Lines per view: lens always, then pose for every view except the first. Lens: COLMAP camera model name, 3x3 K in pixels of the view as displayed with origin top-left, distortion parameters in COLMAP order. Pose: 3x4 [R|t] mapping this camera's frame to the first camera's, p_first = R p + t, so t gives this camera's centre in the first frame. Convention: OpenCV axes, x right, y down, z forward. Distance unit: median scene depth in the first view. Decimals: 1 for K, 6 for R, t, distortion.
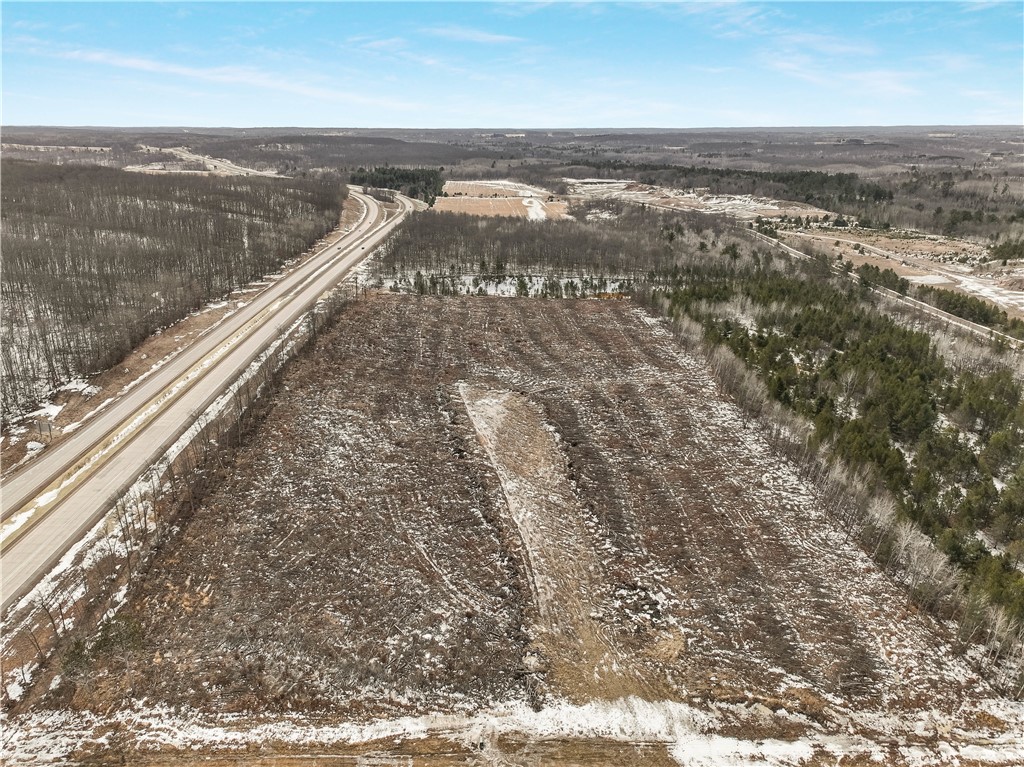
lens RADIAL K [[716.6, 0, 514.9], [0, 716.6, 385.7], [0, 0, 1]] dist [-0.000458, 0.019953]
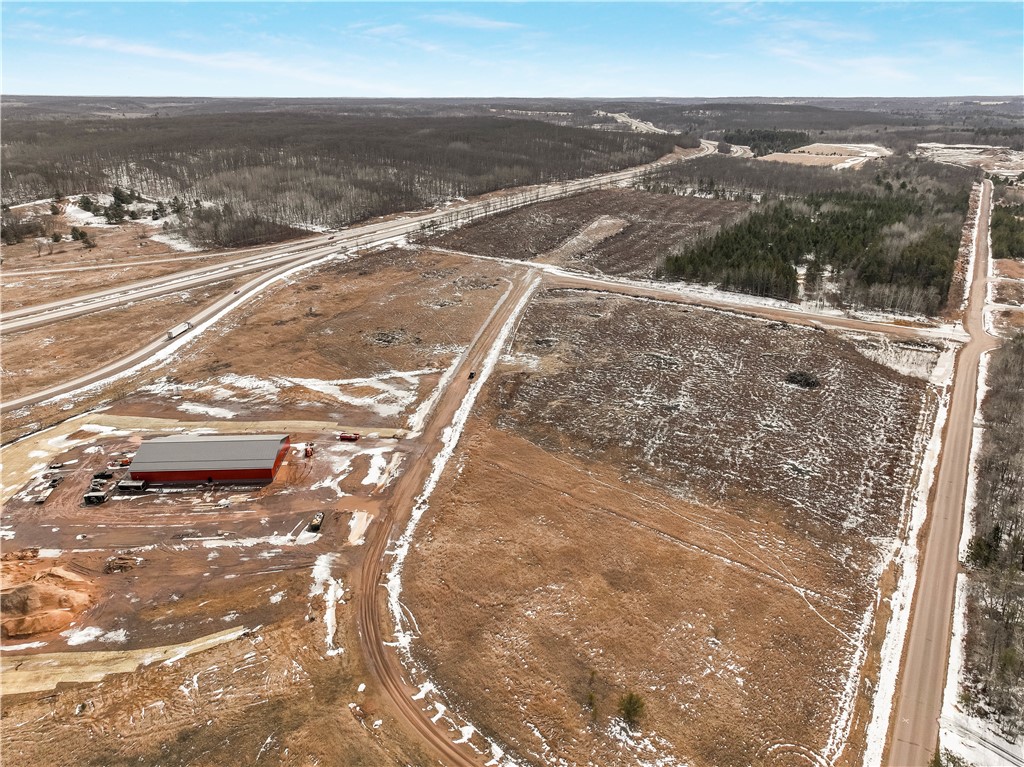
lens RADIAL K [[716.6, 0, 513.1], [0, 716.6, 388.2], [0, 0, 1]] dist [-0.000458, 0.019953]
pose [[0.820619, 0.214965, -0.529505, 0.917030], [-0.193708, 0.976335, 0.096160, 0.339343], [0.537645, 0.023659, 0.842839, -0.898725]]
